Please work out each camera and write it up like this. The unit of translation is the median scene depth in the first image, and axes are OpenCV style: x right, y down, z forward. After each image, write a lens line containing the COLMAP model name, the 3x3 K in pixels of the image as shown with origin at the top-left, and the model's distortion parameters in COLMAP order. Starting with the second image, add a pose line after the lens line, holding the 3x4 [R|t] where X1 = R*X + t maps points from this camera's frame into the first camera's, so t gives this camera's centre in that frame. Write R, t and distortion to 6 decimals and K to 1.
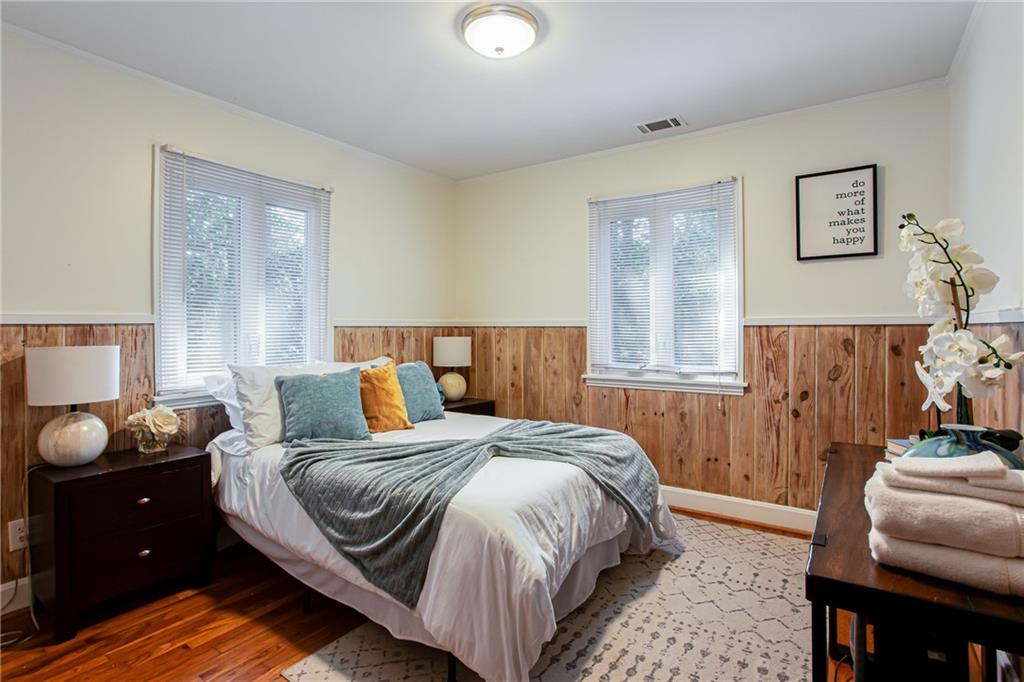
lens RADIAL K [[506.0, 0, 512.0], [0, 506.0, 341.0], [0, 0, 1]] dist [-0.060811, 0.031335]
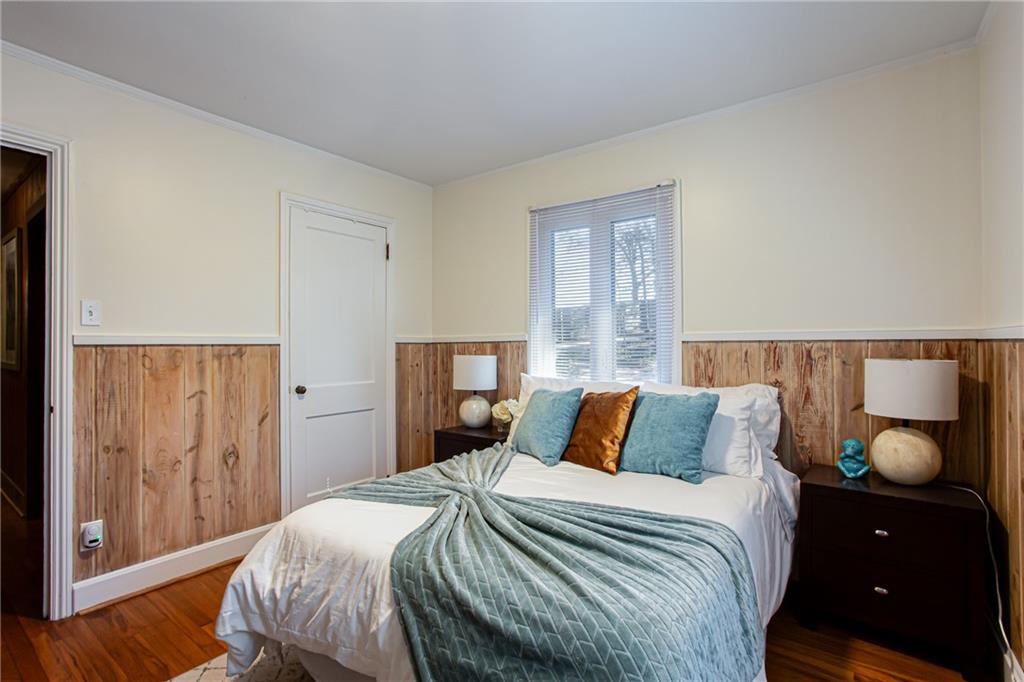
lens RADIAL K [[506.0, 0, 512.0], [0, 506.0, 341.0], [0, 0, 1]] dist [-0.060811, 0.031335]
pose [[-0.035673, -0.007959, -0.999332, 0.710232], [-0.023163, 0.999706, -0.007135, -0.024680], [0.999095, 0.022893, -0.035847, 1.070376]]
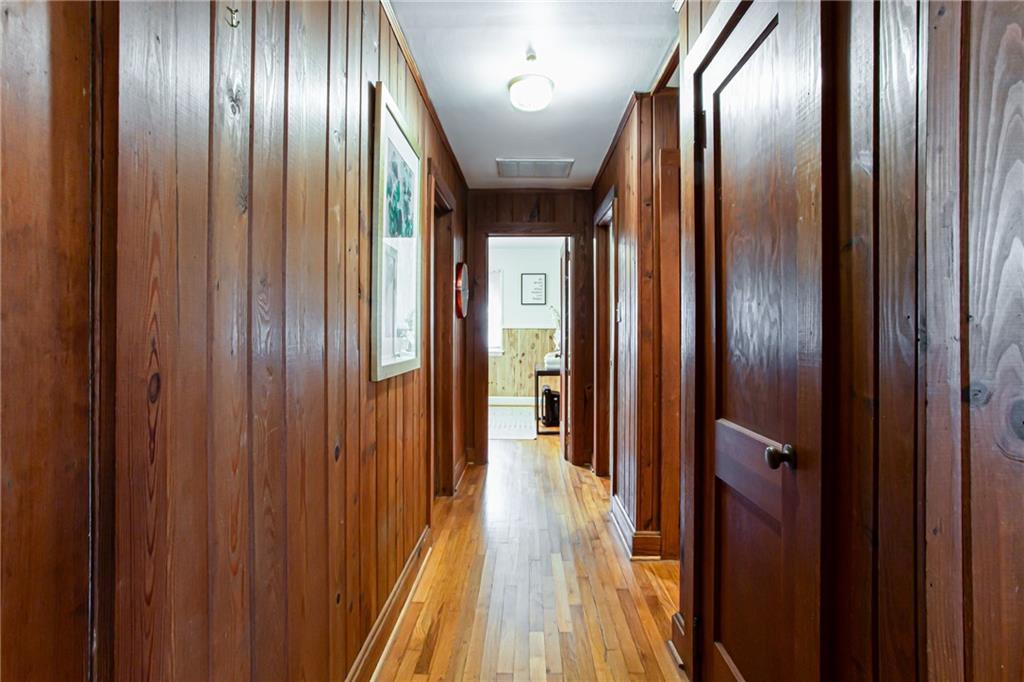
lens RADIAL K [[506.0, 0, 512.0], [0, 506.0, 341.0], [0, 0, 1]] dist [-0.060811, 0.031335]
pose [[0.841495, -0.000886, 0.540265, -0.936075], [0.000738, 1.000000, 0.000489, 0.034945], [-0.540265, -0.000013, 0.841495, -1.262693]]
